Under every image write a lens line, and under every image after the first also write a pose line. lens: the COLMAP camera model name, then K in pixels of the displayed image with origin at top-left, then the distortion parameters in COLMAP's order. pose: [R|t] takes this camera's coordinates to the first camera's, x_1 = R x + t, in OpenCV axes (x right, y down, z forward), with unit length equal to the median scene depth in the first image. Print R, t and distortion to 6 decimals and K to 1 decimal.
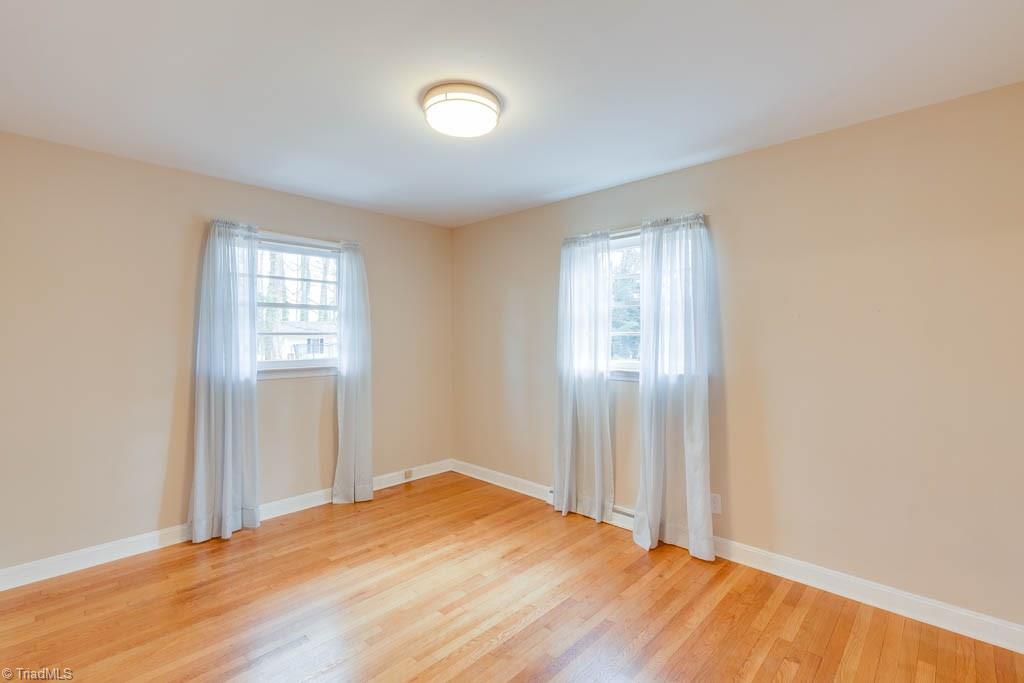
lens RADIAL K [[458.7, 0, 517.5], [0, 458.7, 338.4], [0, 0, 1]] dist [0.010396, -0.004934]
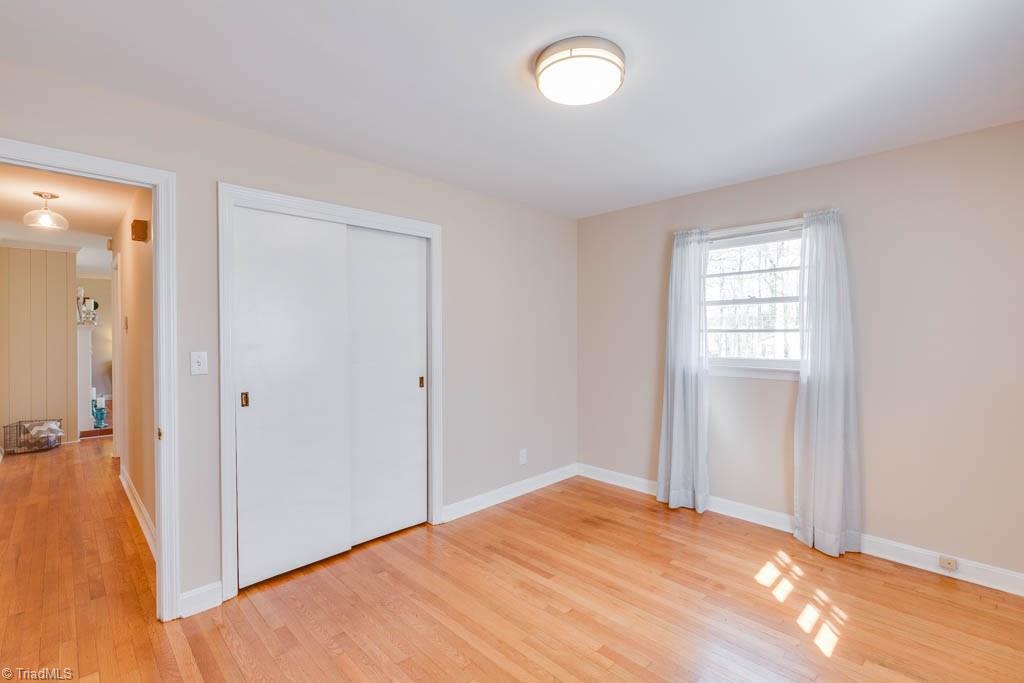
lens RADIAL K [[458.7, 0, 517.5], [0, 458.7, 338.4], [0, 0, 1]] dist [0.010396, -0.004934]
pose [[-0.024319, 0.014356, -0.999601, 0.516209], [-0.003541, 0.999889, 0.014447, -0.007300], [0.999698, 0.003891, -0.024265, 0.624249]]
